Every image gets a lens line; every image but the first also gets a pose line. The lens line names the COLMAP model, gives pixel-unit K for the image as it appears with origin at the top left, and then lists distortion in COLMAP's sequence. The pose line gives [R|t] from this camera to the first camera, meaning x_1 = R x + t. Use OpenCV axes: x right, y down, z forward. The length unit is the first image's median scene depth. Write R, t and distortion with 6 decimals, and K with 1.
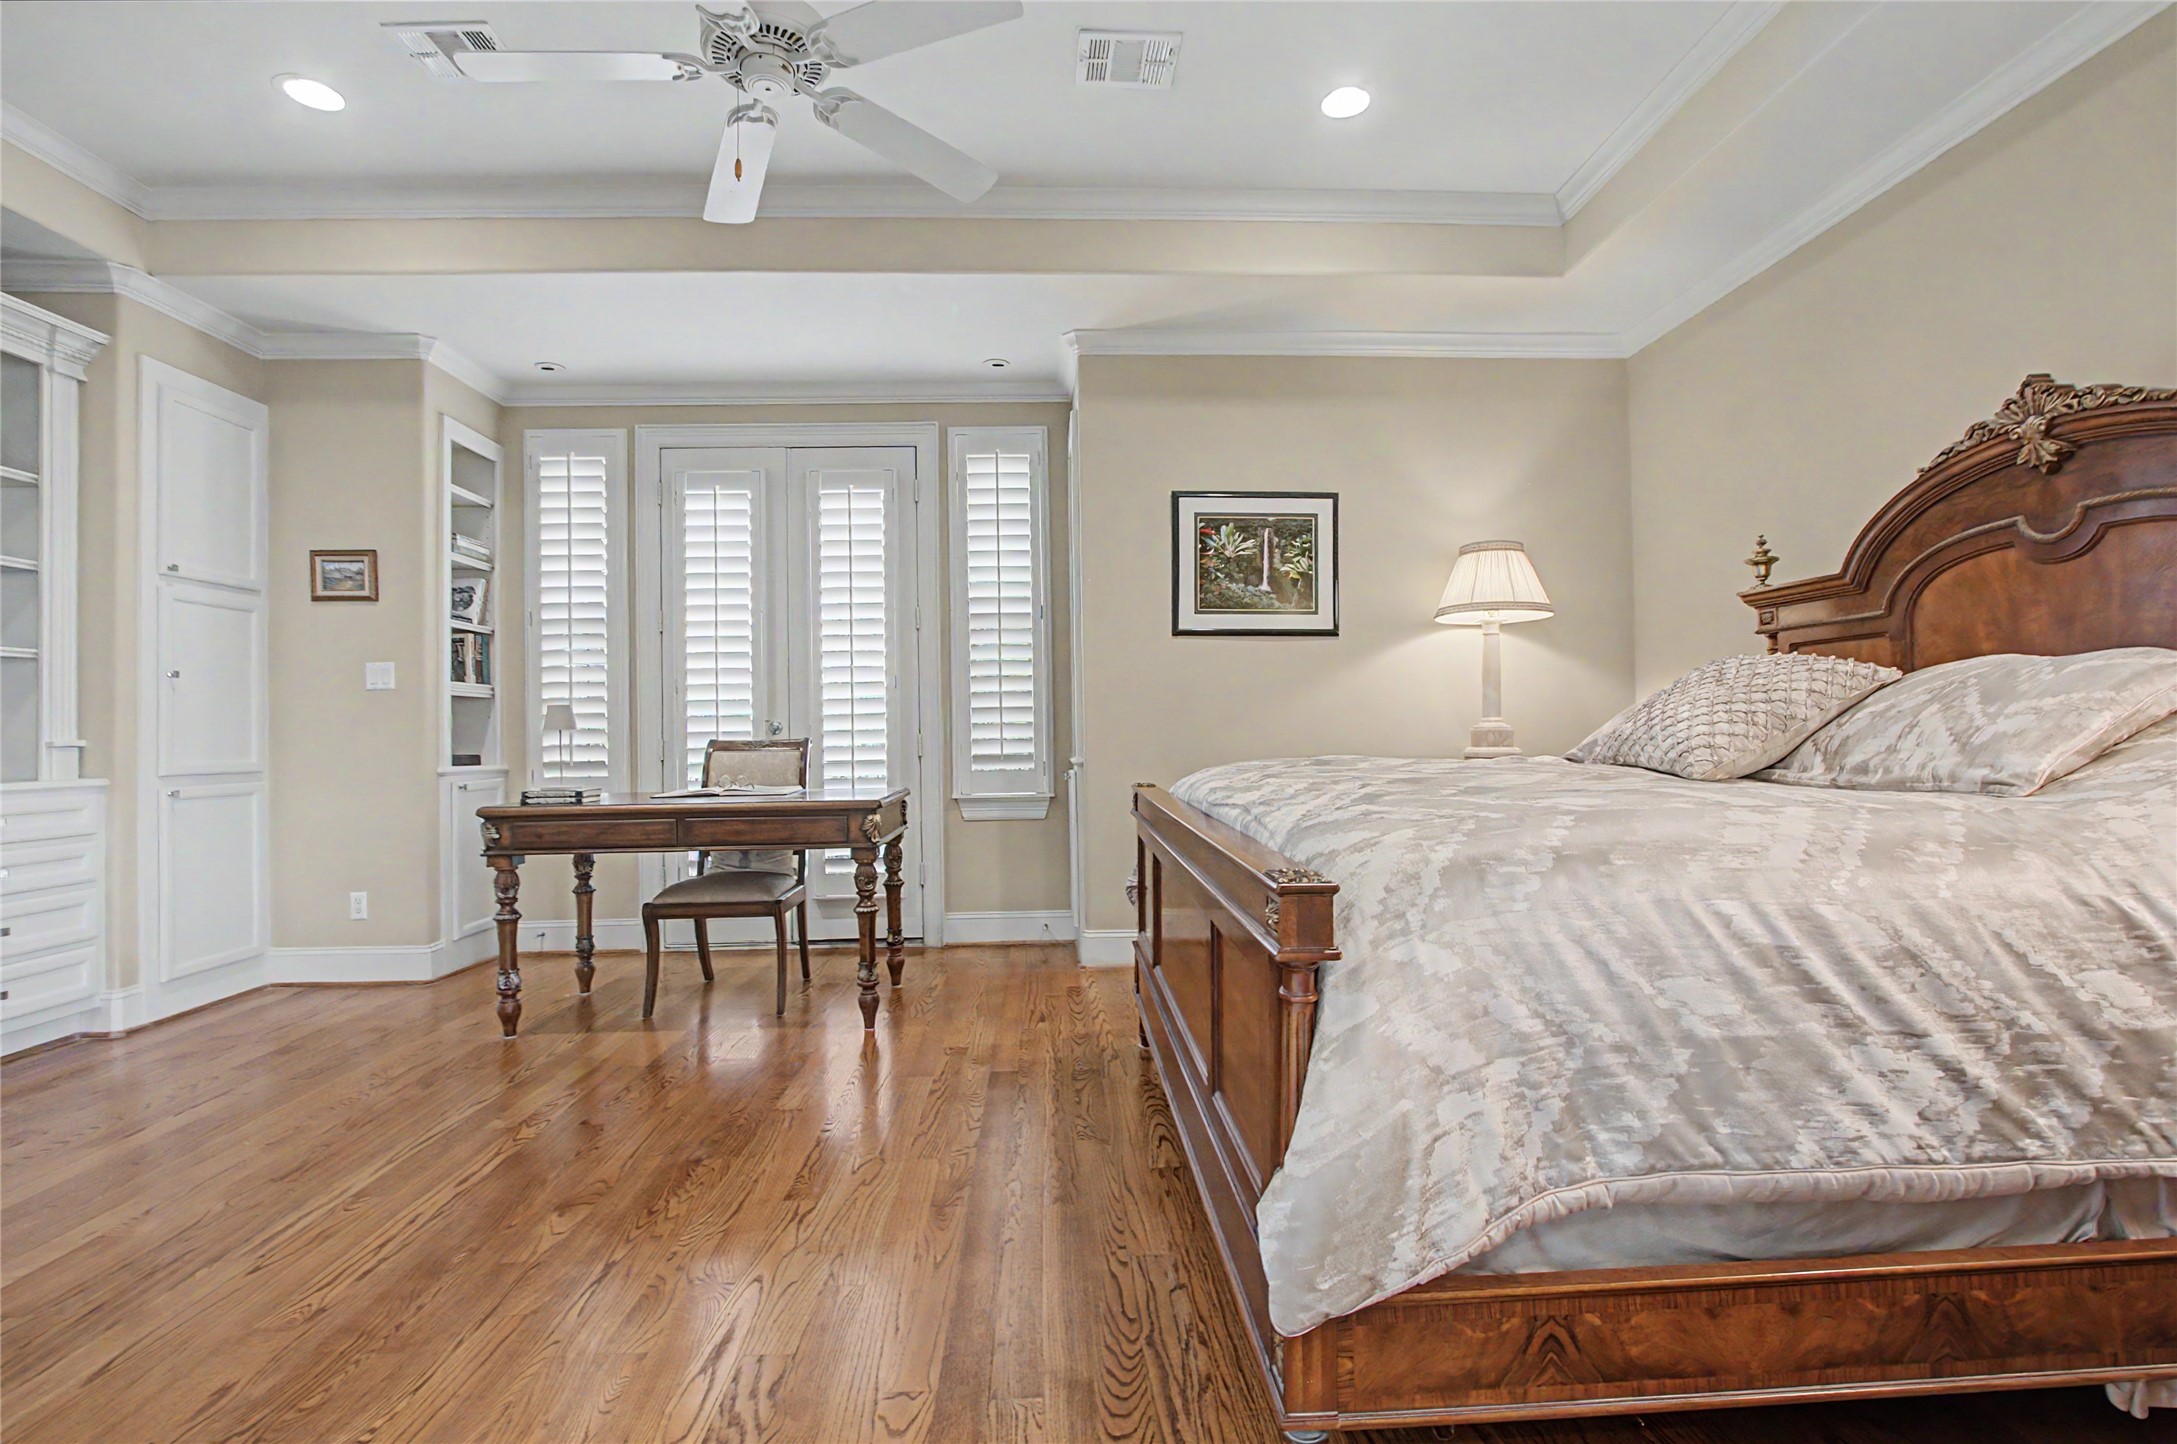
lens RADIAL K [[1015.3, 0, 1088.7], [0, 1015.3, 718.9], [0, 0, 1]] dist [-0.012403, 0.000366]
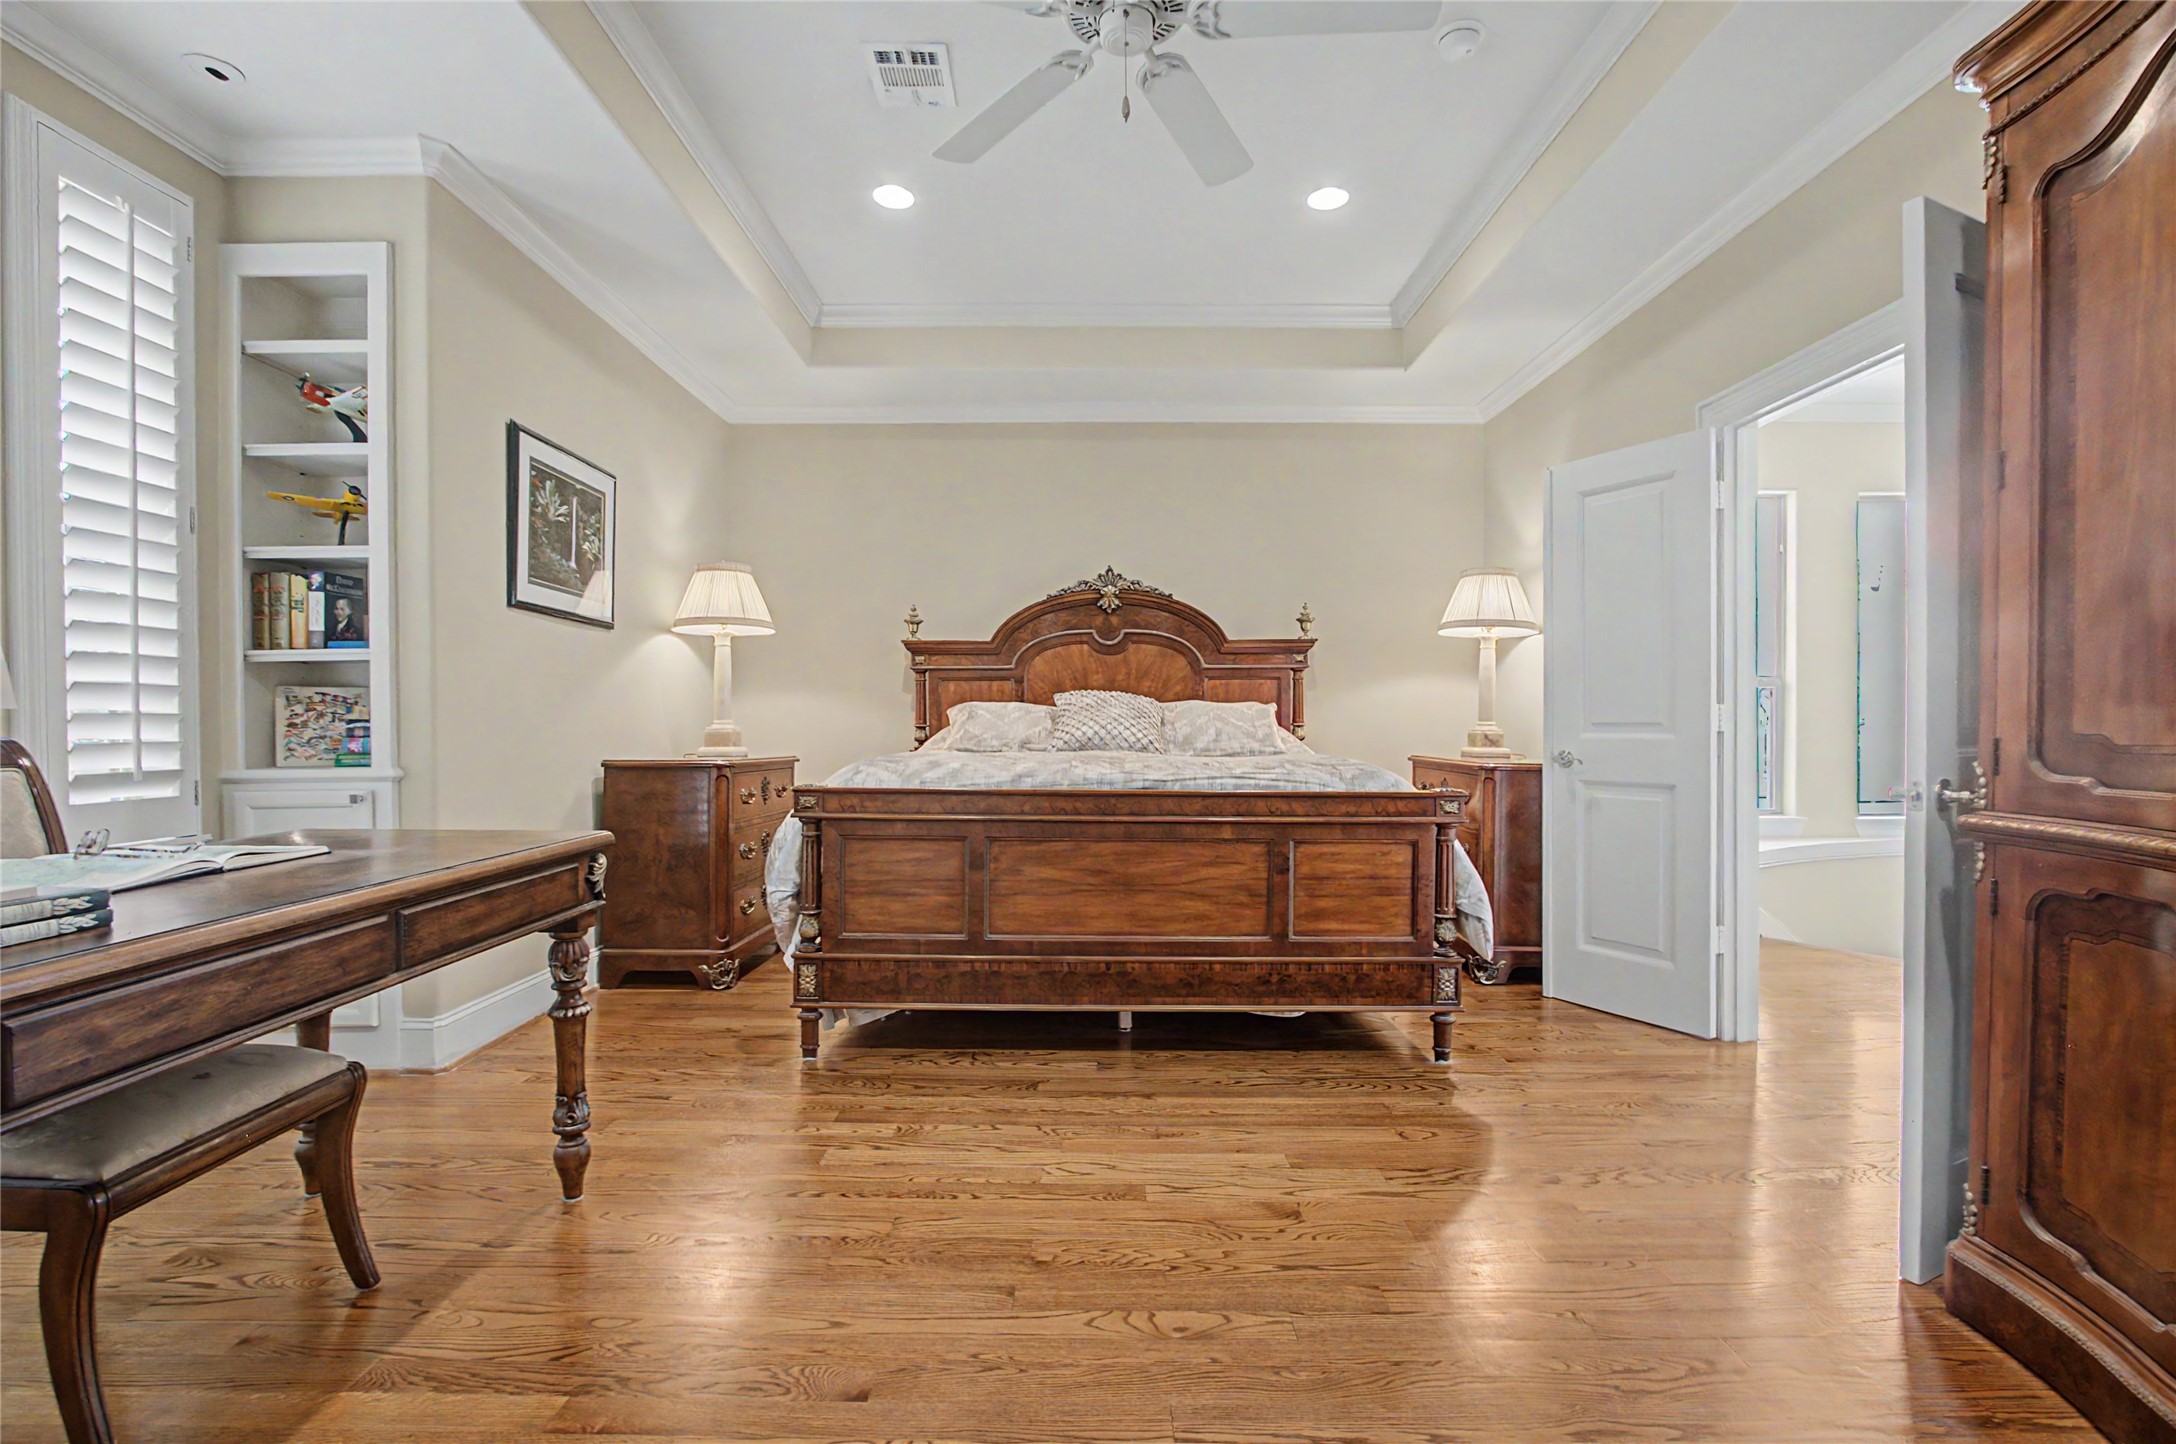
lens RADIAL K [[1014.8, 0, 1095.9], [0, 1014.8, 729.9], [0, 0, 1]] dist [-0.012403, 0.000366]
pose [[0.030005, 0.008031, 0.999517, -0.758905], [-0.011935, 0.999899, -0.007676, 0.013979], [-0.999478, -0.011699, 0.030098, 0.599177]]
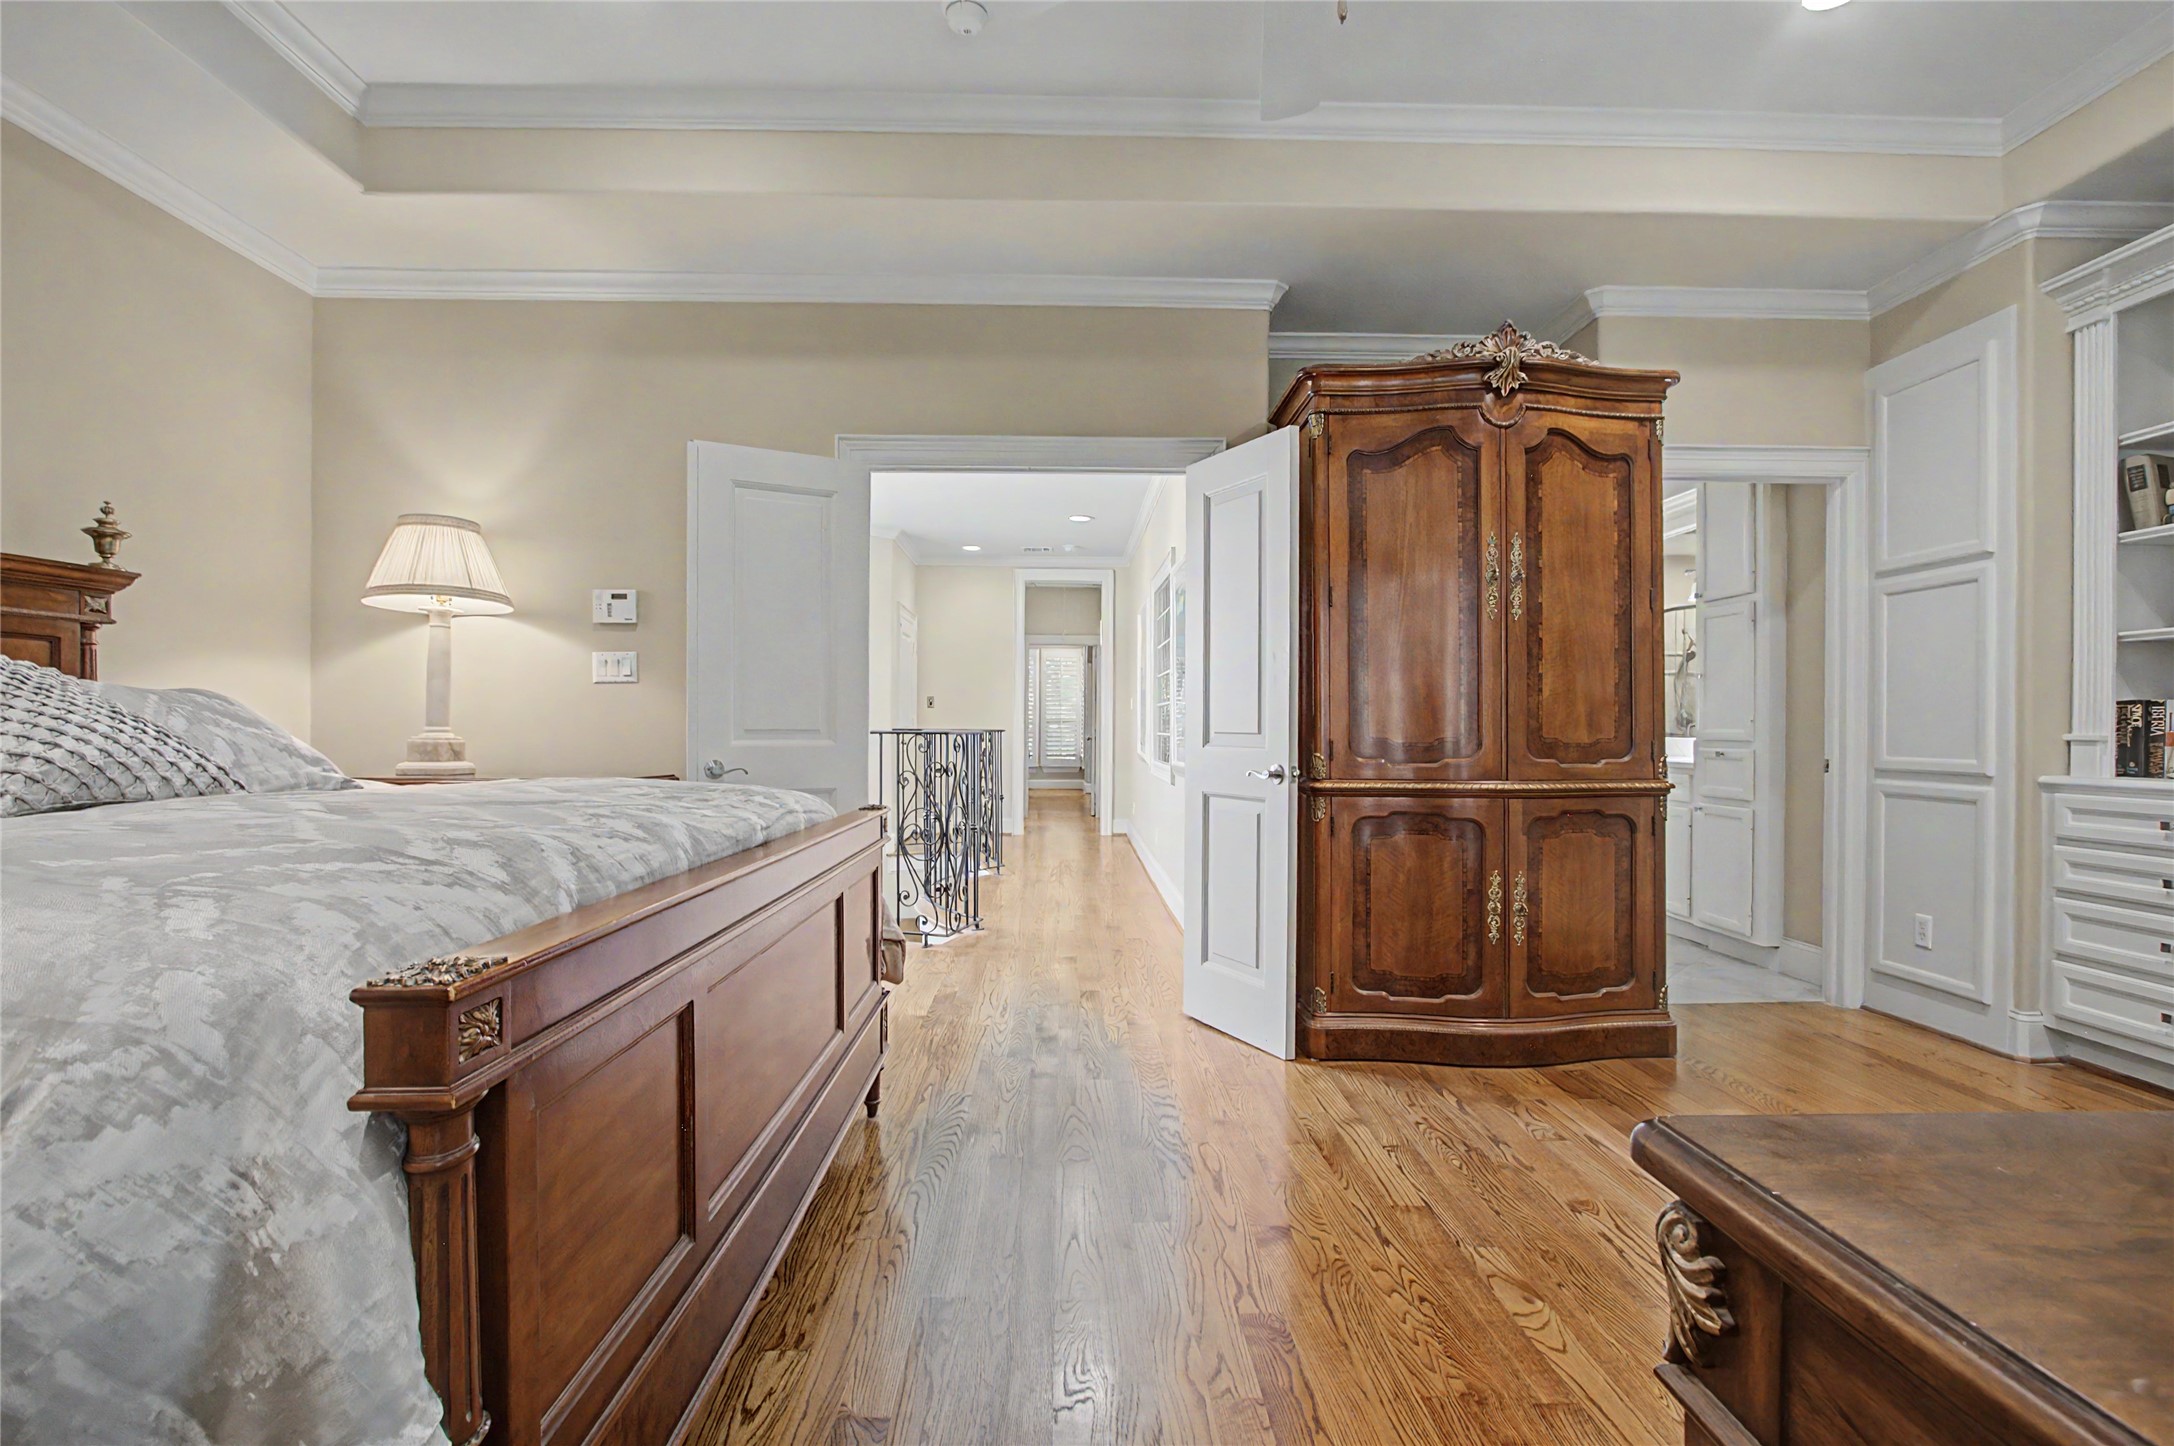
lens RADIAL K [[1013.9, 0, 1093.0], [0, 1013.9, 731.1], [0, 0, 1]] dist [-0.012403, 0.000366]
pose [[-0.999890, 0.010959, 0.010040, -0.096070], [0.010887, 0.999915, -0.007188, 0.005588], [-0.010118, -0.007078, -0.999924, 1.065031]]
